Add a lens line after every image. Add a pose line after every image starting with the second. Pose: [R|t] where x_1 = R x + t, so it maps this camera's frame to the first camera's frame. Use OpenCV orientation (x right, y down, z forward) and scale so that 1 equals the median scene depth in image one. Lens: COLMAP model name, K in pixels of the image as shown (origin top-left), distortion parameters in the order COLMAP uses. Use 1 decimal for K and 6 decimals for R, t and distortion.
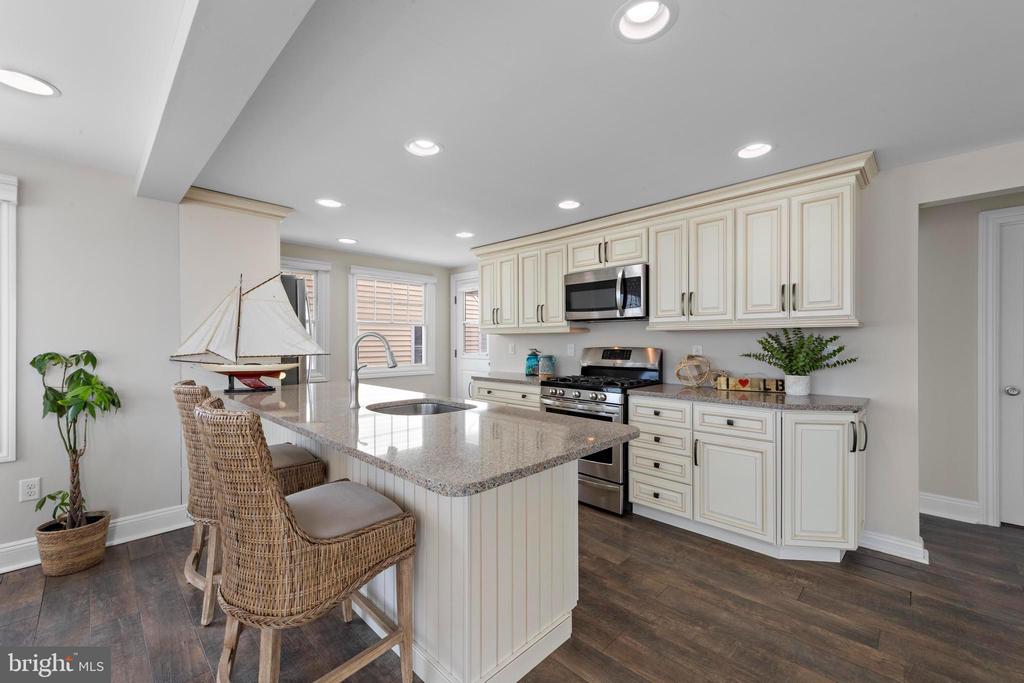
lens RADIAL K [[413.0, 0, 514.0], [0, 413.0, 343.9], [0, 0, 1]] dist [-0.000572, -0.000299]
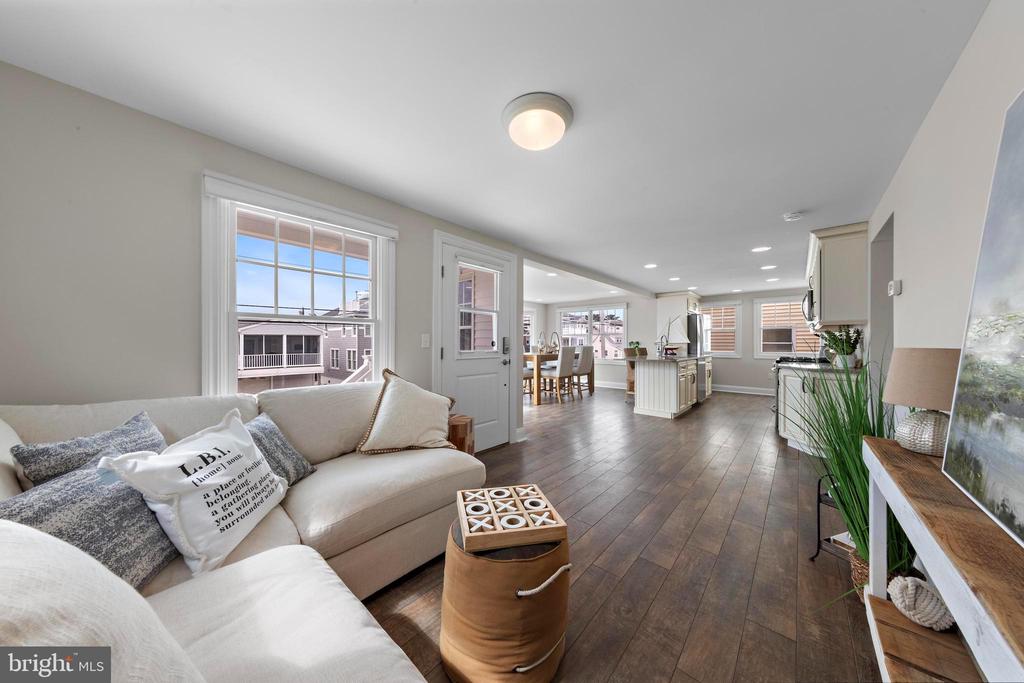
lens RADIAL K [[320.5, 0, 515.0], [0, 320.5, 340.8], [0, 0, 1]] dist [0.001714, 0.000042]
pose [[0.048952, -0.004091, -0.998793, 1.788933], [-0.005367, 0.999976, -0.004359, 0.030616], [0.998787, 0.005573, 0.048929, -0.313373]]
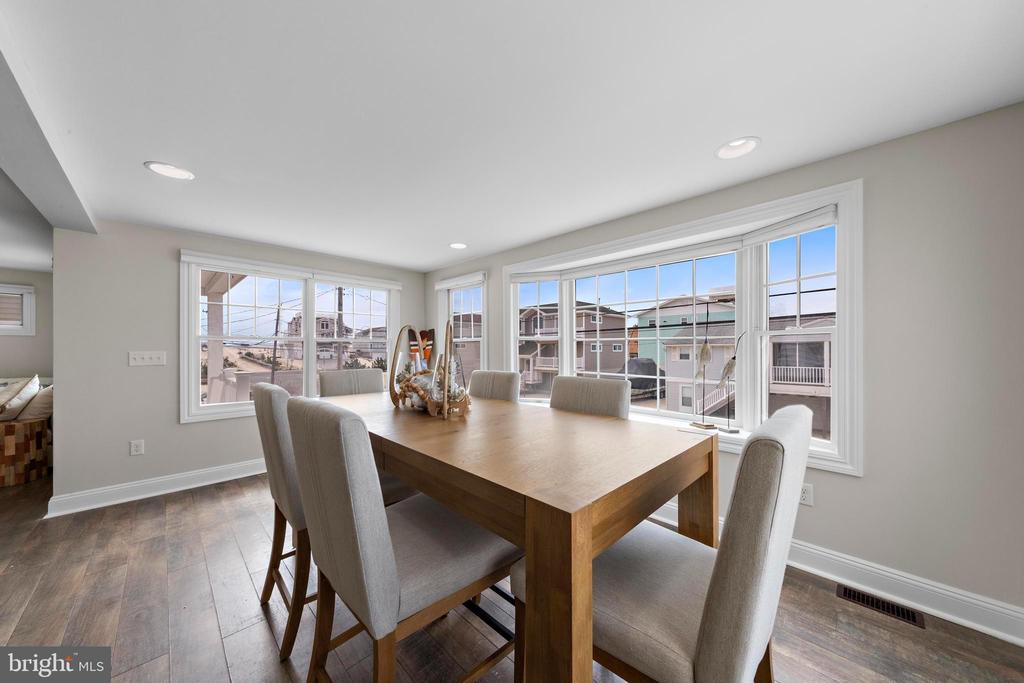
lens RADIAL K [[350.5, 0, 517.1], [0, 350.5, 348.1], [0, 0, 1]] dist [0.000109, -0.000005]
pose [[-0.999997, -0.000742, 0.002397, -0.809444], [-0.000742, 1.000000, 0.000162, -0.004782], [-0.002397, 0.000160, -0.999997, 0.722664]]
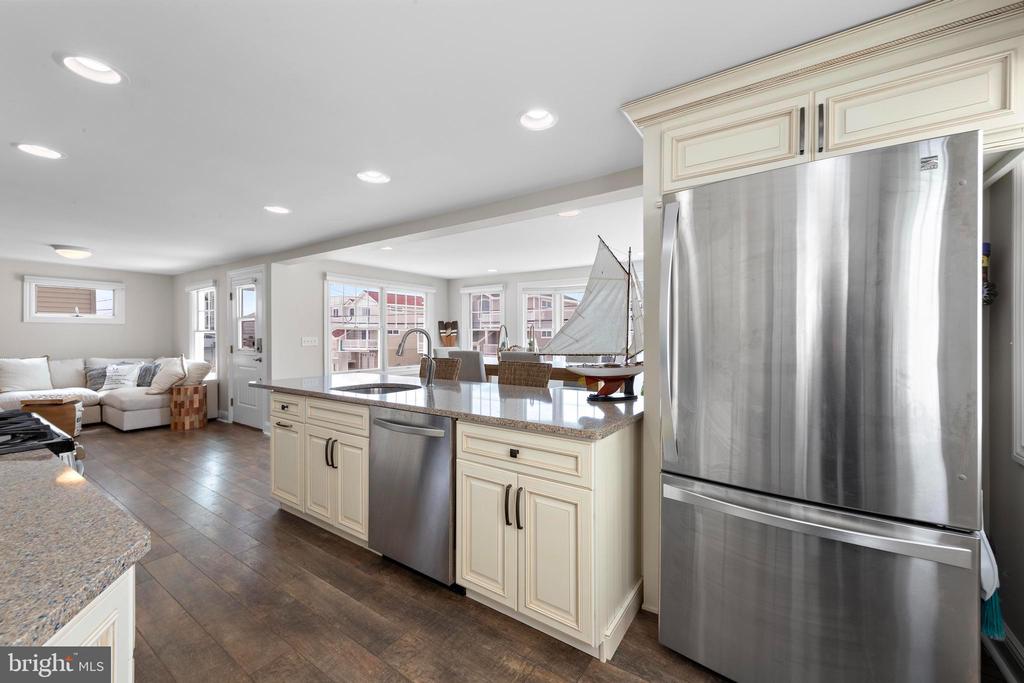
lens RADIAL K [[408.7, 0, 518.1], [0, 408.7, 336.2], [0, 0, 1]] dist [0.000912, 0.000187]
pose [[-0.984963, -0.002380, -0.172748, -0.336722], [-0.003103, 0.999988, 0.003916, -0.007284], [0.172736, 0.004393, -0.984958, 1.778470]]
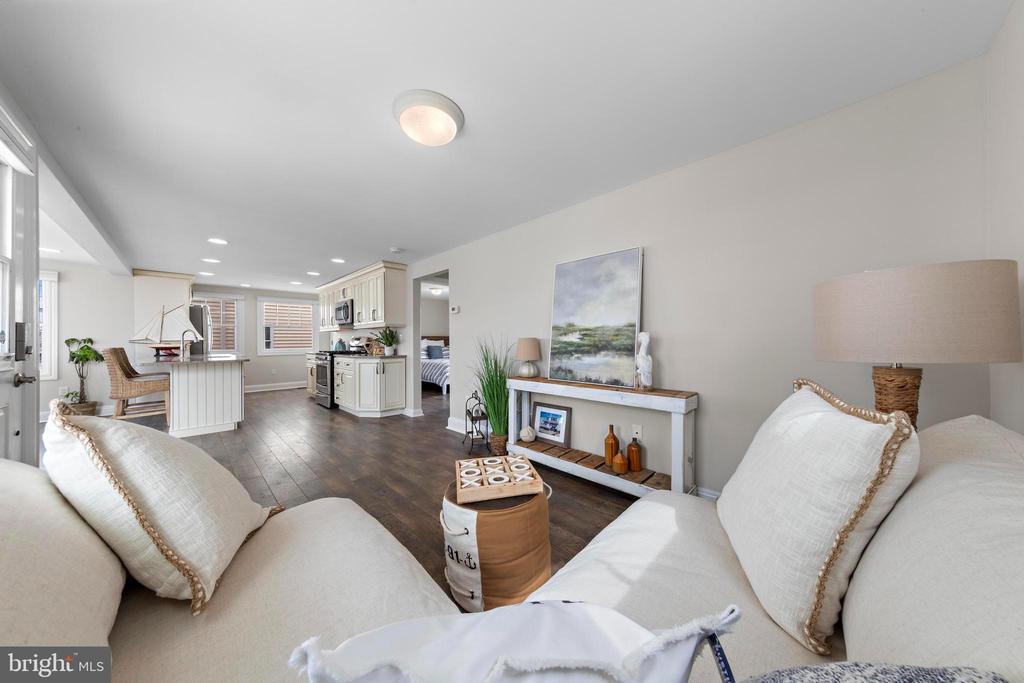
lens RADIAL K [[320.5, 0, 515.0], [0, 320.5, 340.8], [0, 0, 1]] dist [0.001714, 0.000042]
pose [[0.999984, -0.005631, -0.000440, 1.370057], [0.005629, 0.999979, -0.003149, 0.048985], [0.000458, 0.003146, 0.999995, -0.841179]]
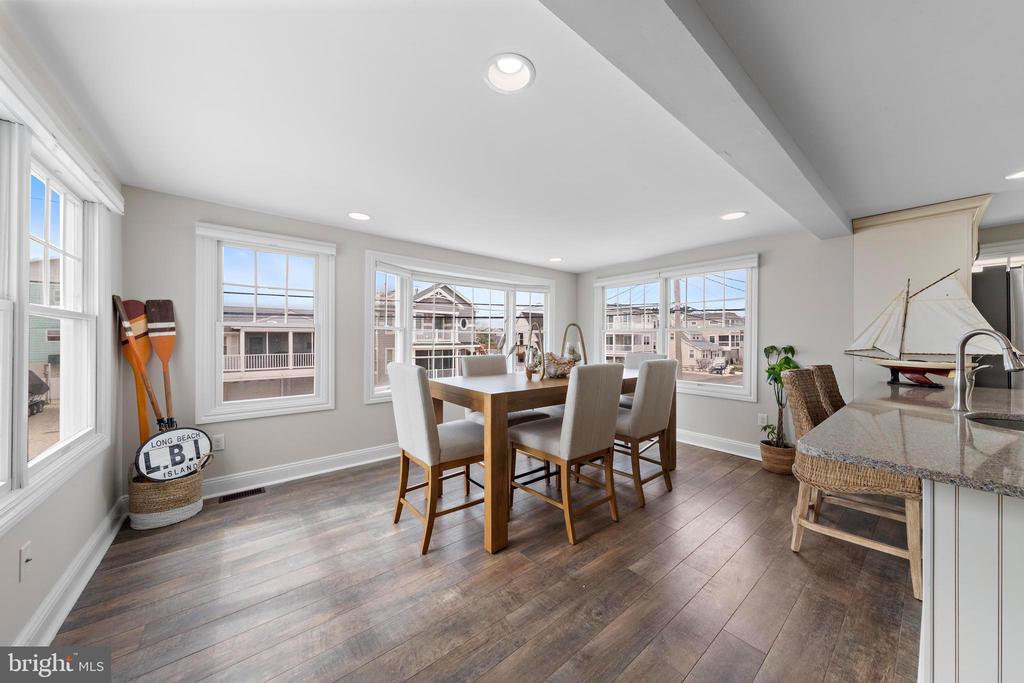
lens RADIAL K [[341.8, 0, 512.0], [0, 341.8, 341.5], [0, 0, 1]] dist [0.000074, -0.000001]
pose [[-0.120356, 0.005903, -0.992713, 0.390558], [-0.007352, 0.999950, 0.006837, 0.000032], [0.992704, 0.008121, -0.120306, 0.057621]]
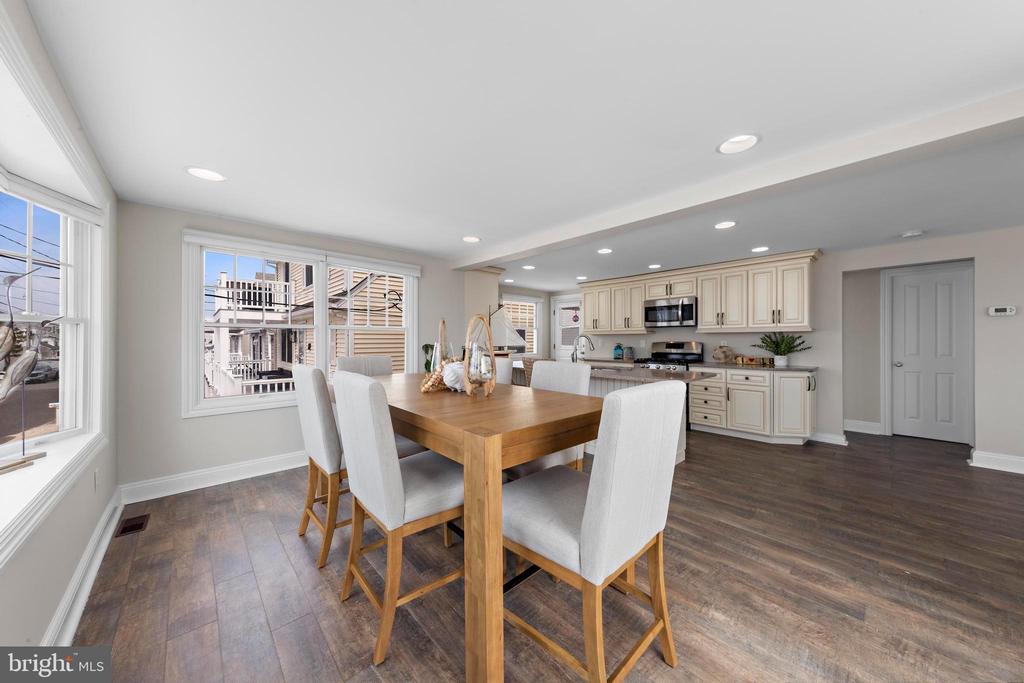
lens RADIAL K [[349.2, 0, 512.0], [0, 349.2, 341.5], [0, 0, 1]] dist [-0.000200, -0.000055]
pose [[0.998689, -0.001711, -0.051153, -0.484239], [0.001773, 0.999998, 0.001164, 0.004215], [0.051151, -0.001253, 0.998690, -0.694000]]
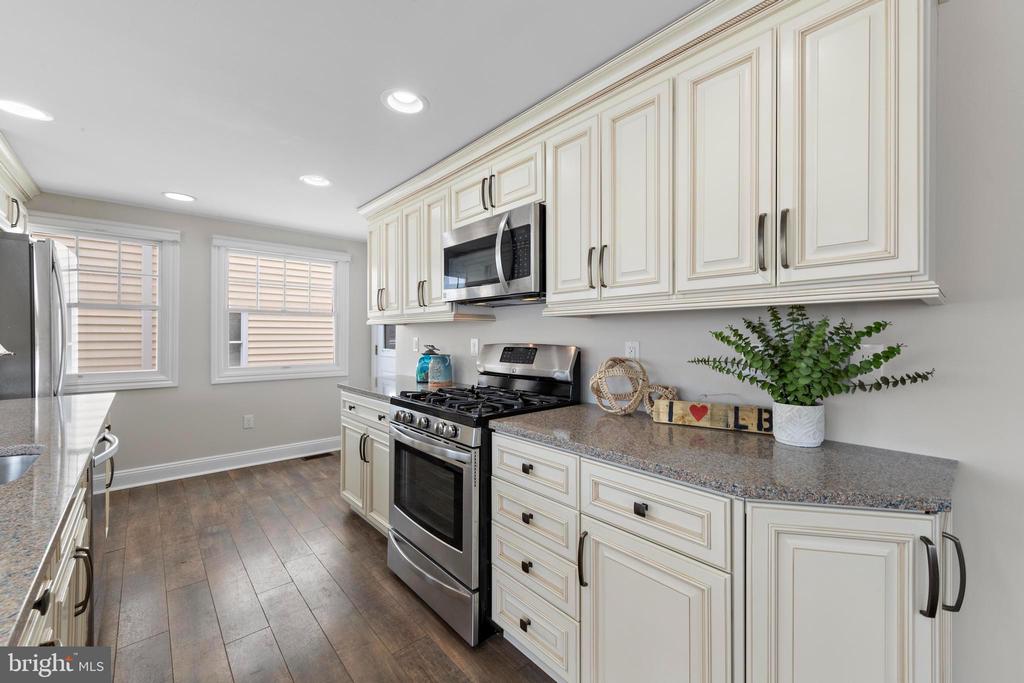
lens RADIAL K [[408.7, 0, 518.1], [0, 408.7, 336.2], [0, 0, 1]] dist [0.000912, 0.000187]
pose [[0.998327, 0.002186, -0.057780, 0.366513], [-0.002435, 0.999988, -0.004252, -0.001257], [0.057770, 0.004386, 0.998320, 0.473824]]
